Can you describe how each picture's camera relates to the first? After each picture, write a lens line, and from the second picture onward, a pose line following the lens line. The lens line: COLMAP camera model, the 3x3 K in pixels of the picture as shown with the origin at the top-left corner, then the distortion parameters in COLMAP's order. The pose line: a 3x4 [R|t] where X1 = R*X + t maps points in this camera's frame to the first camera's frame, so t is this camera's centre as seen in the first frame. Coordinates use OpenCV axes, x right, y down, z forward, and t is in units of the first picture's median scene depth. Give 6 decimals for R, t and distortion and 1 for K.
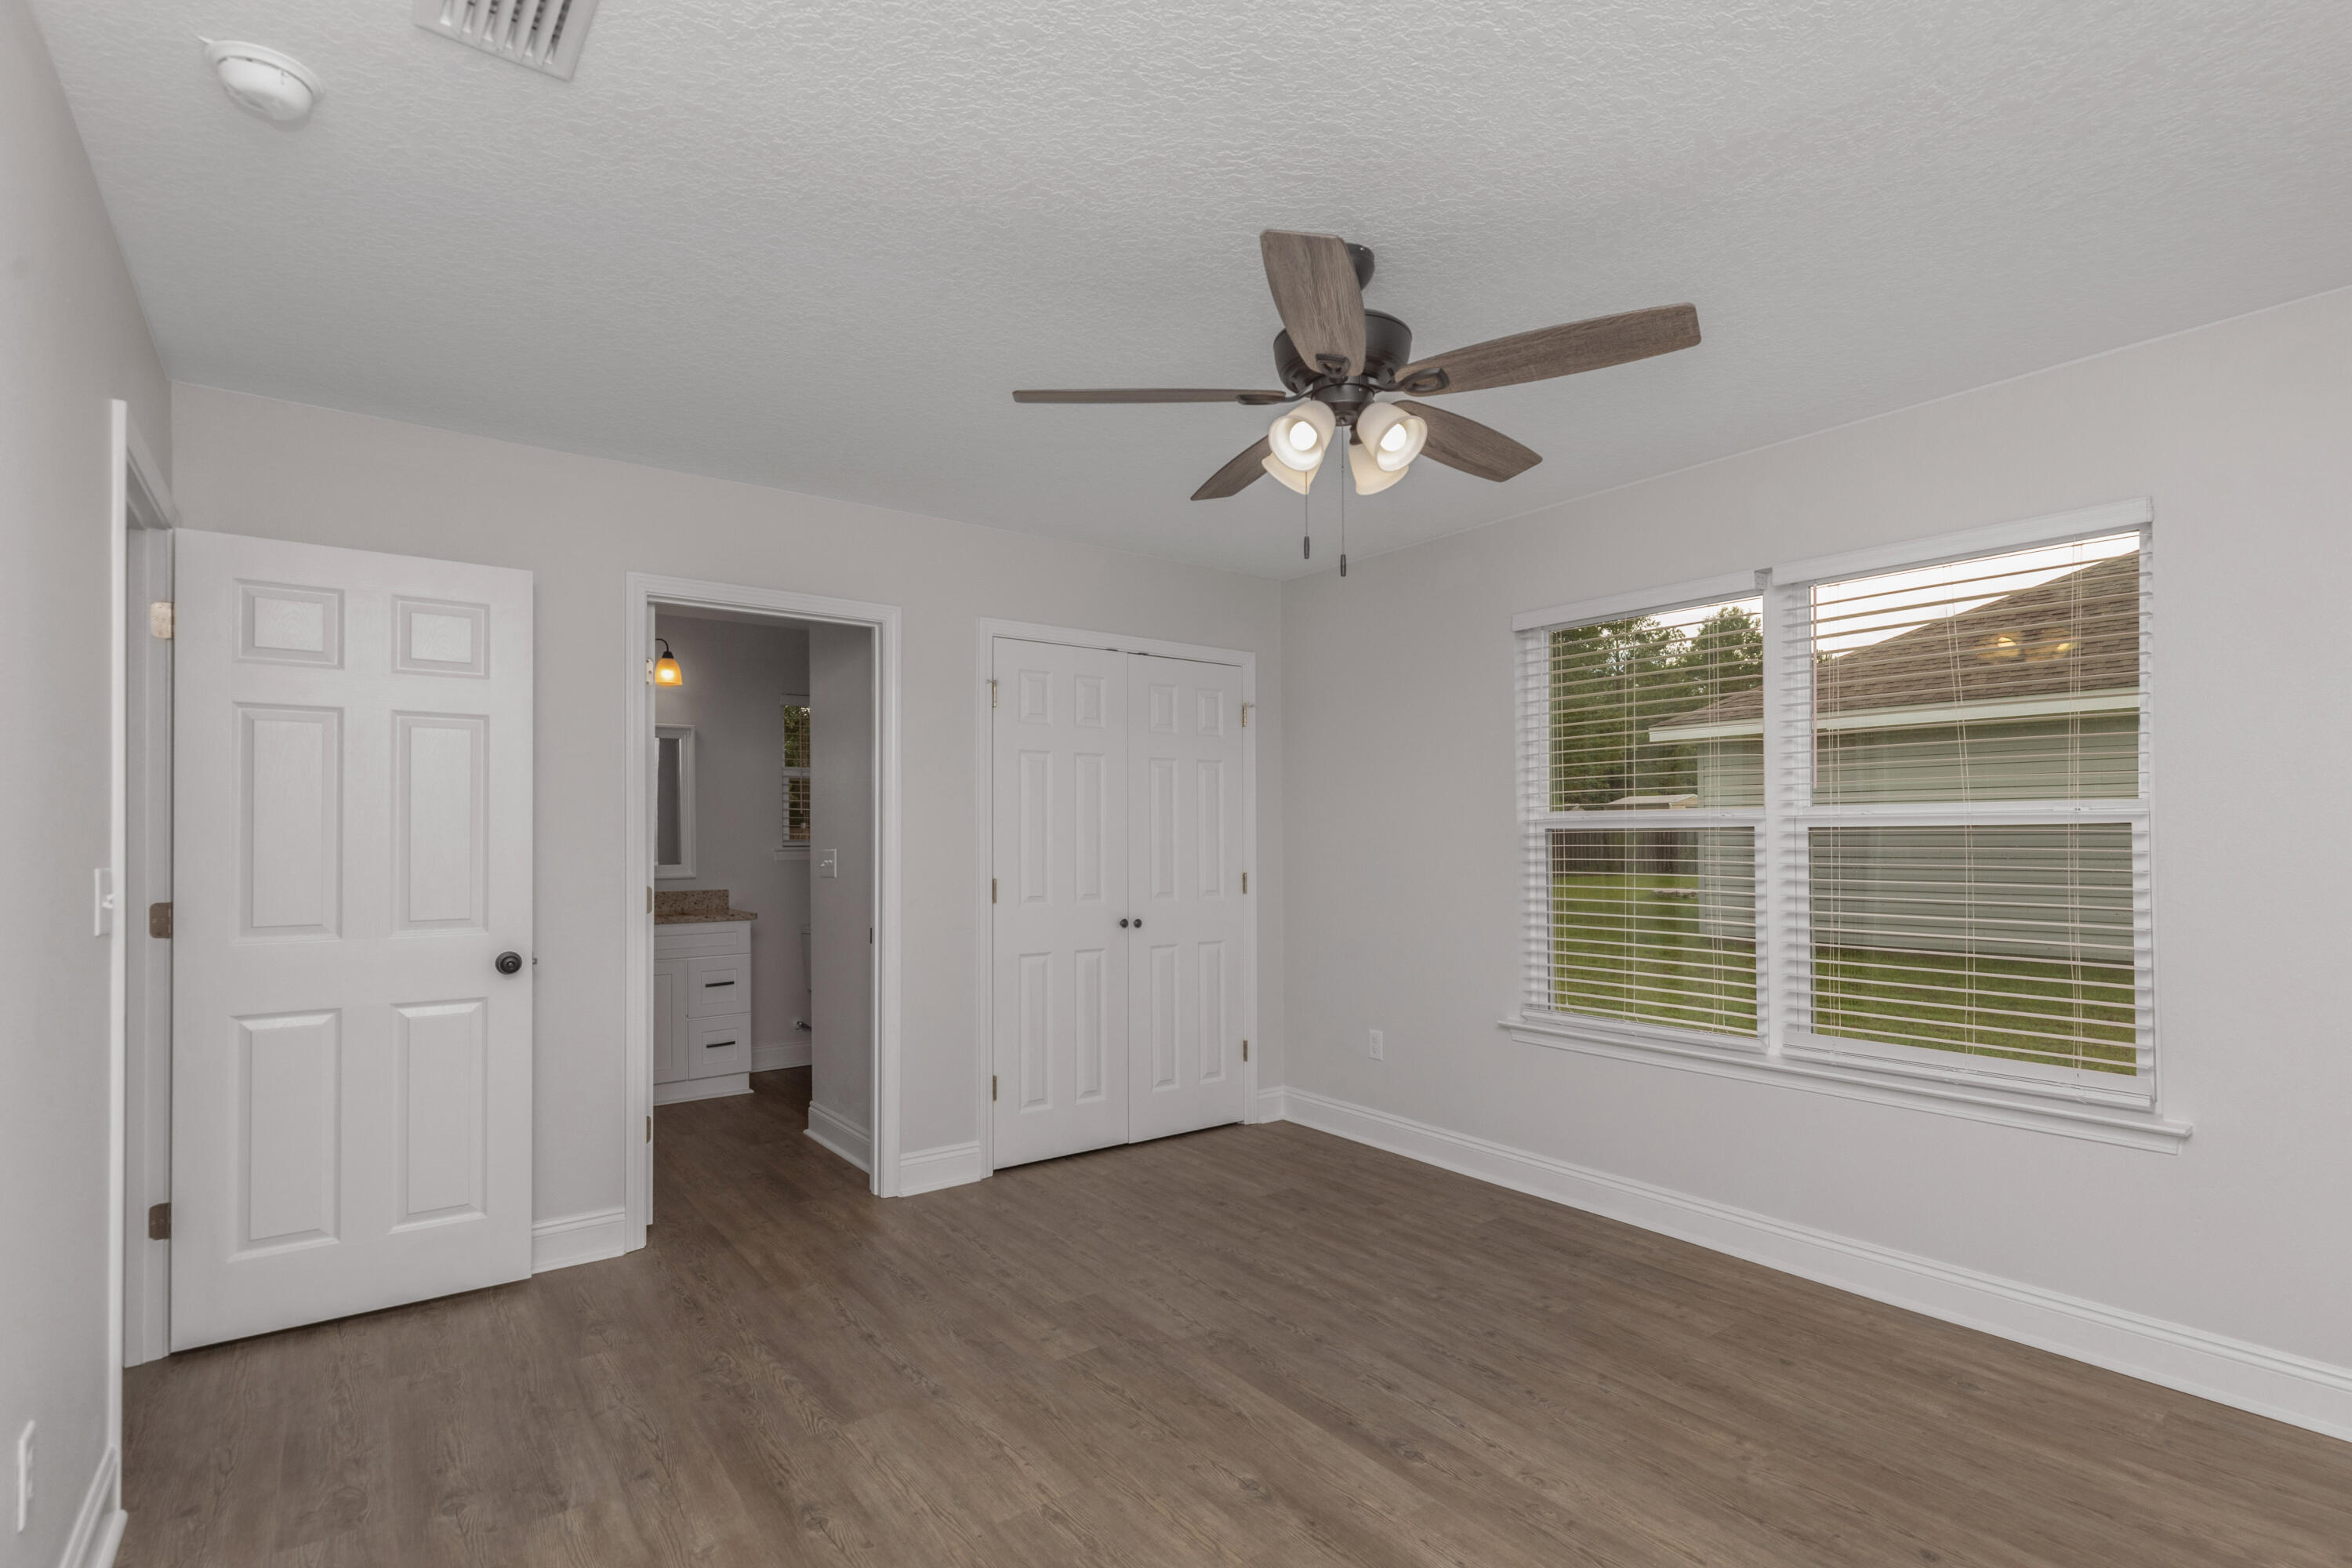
lens RADIAL K [[1120.4, 0, 1191.4], [0, 1120.4, 831.3], [0, 0, 1]] dist [0.000398, -0.000100]
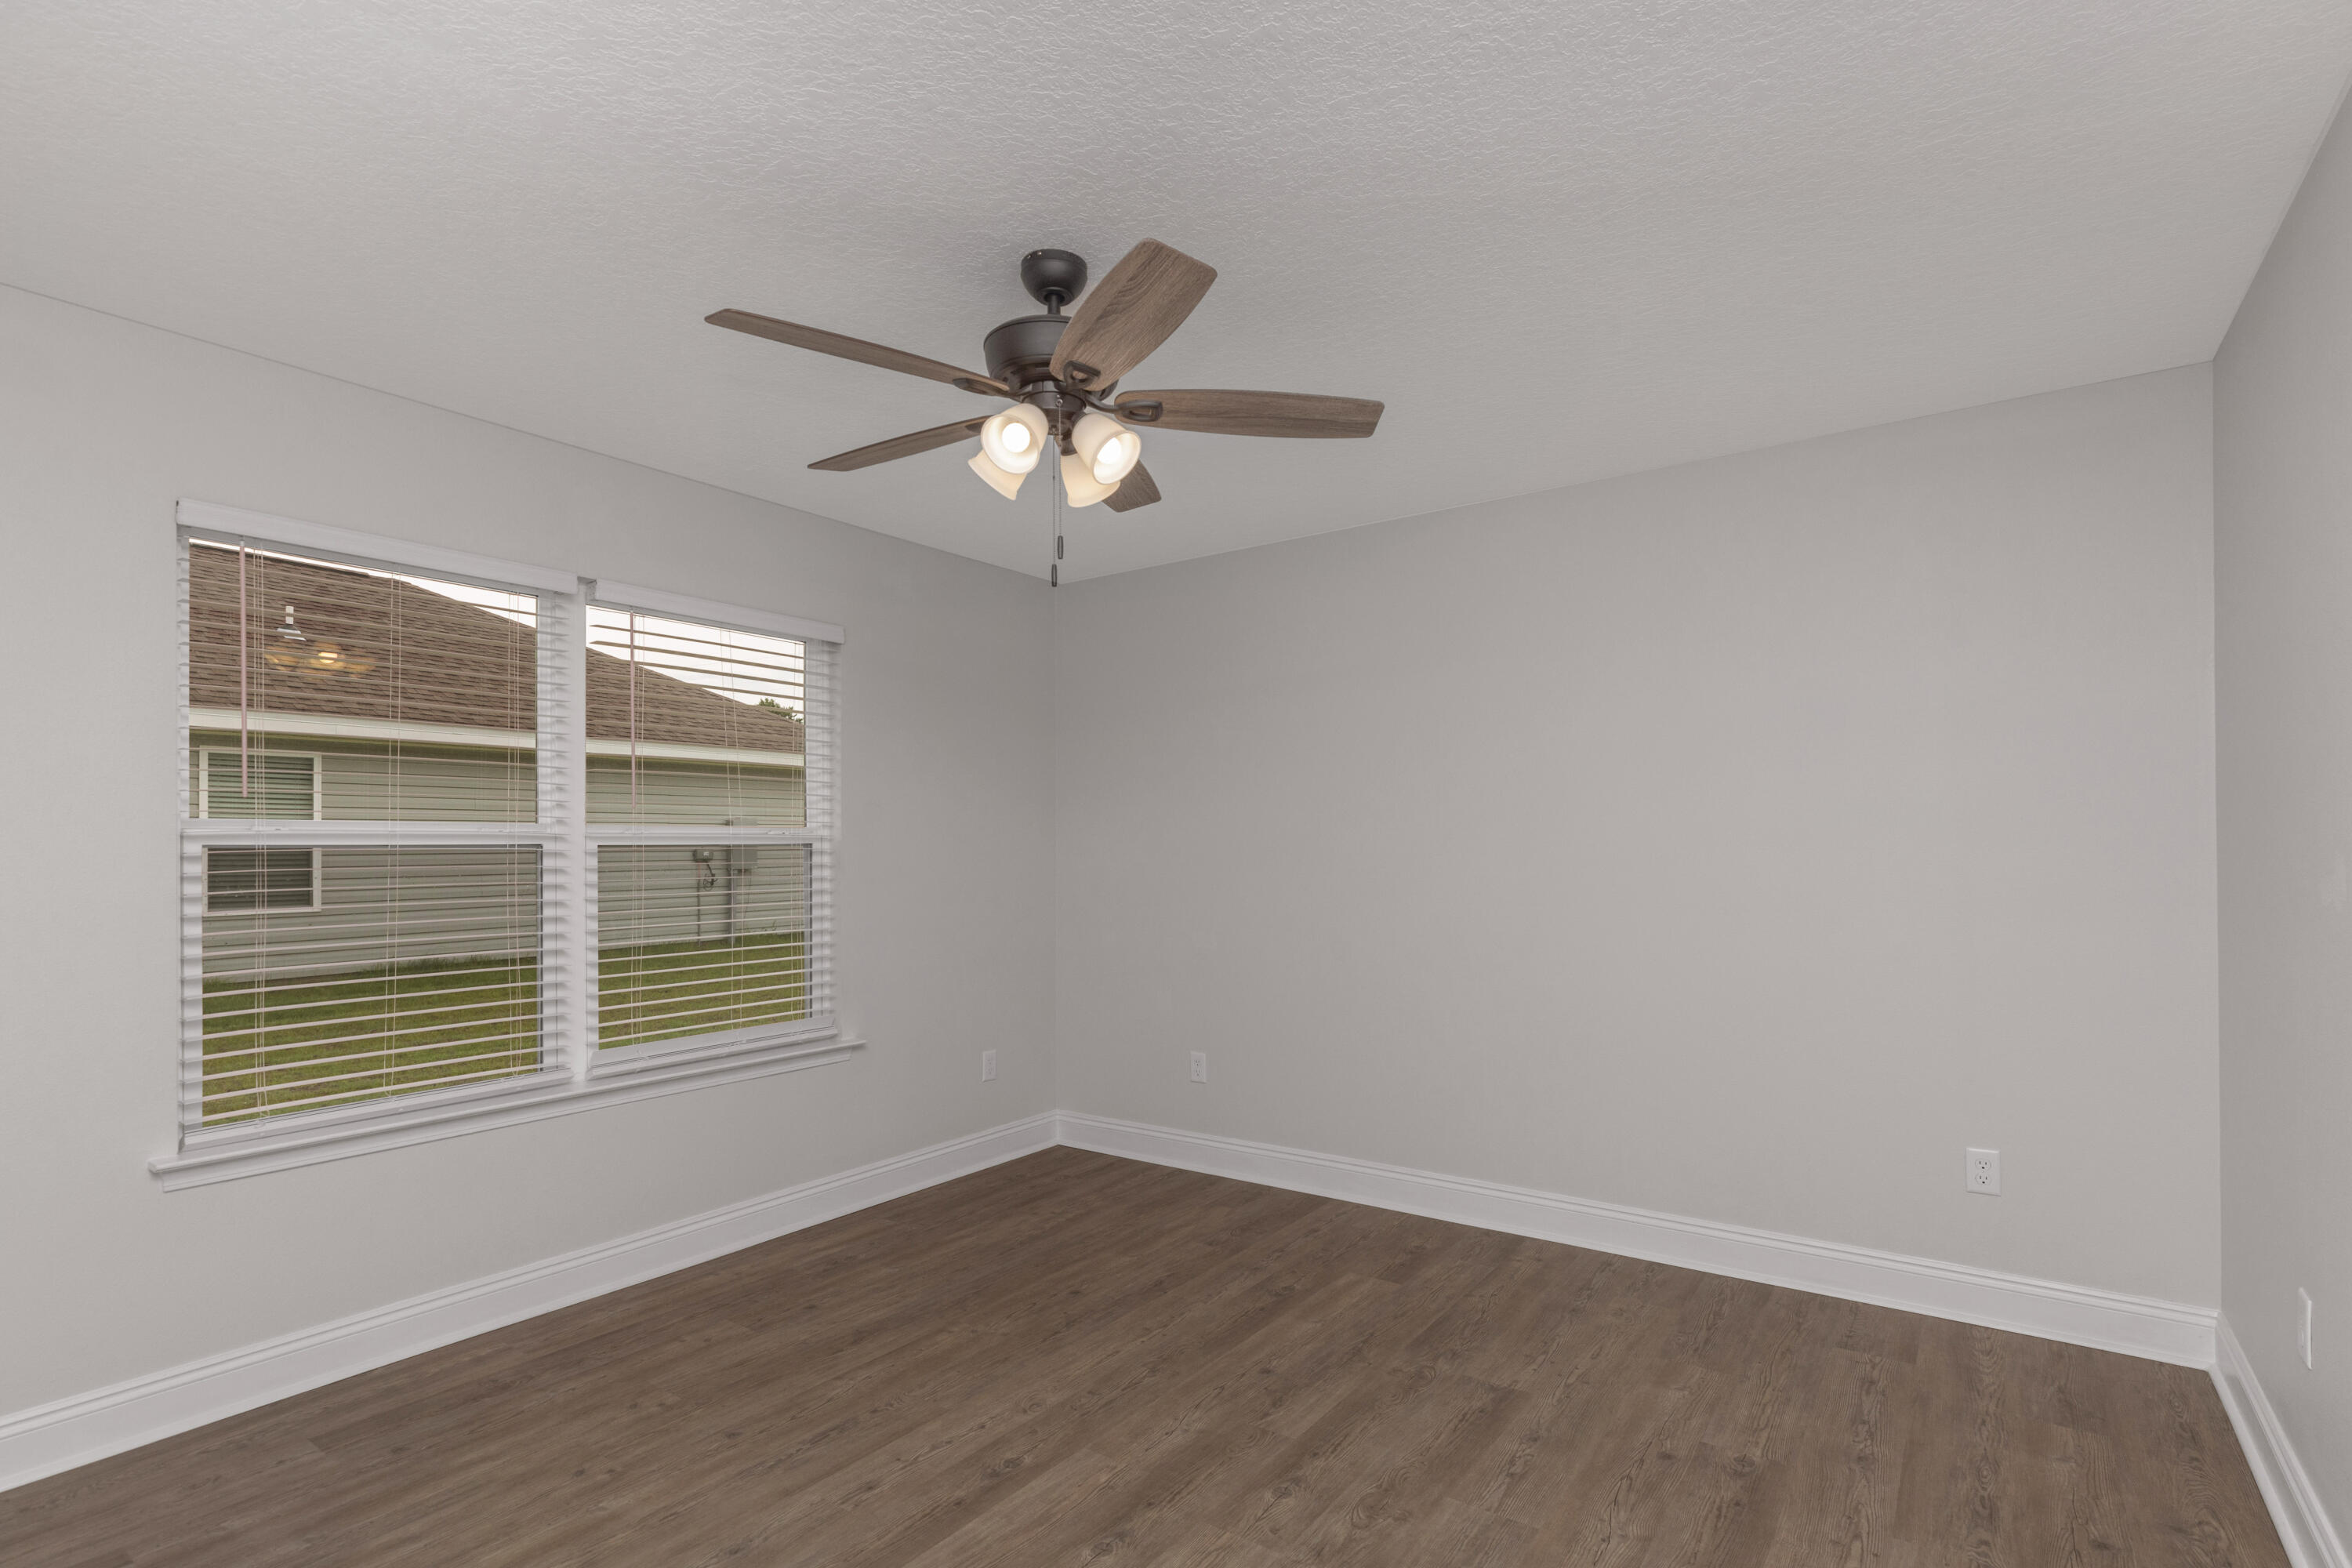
lens RADIAL K [[1130.5, 0, 1172.0], [0, 1130.5, 844.5], [0, 0, 1]] dist [0.002008, 0.000169]
pose [[-0.298614, 0.009190, 0.954330, -0.584196], [0.005379, 0.999954, -0.007946, 0.006492], [-0.954359, 0.002760, -0.298650, 0.829089]]
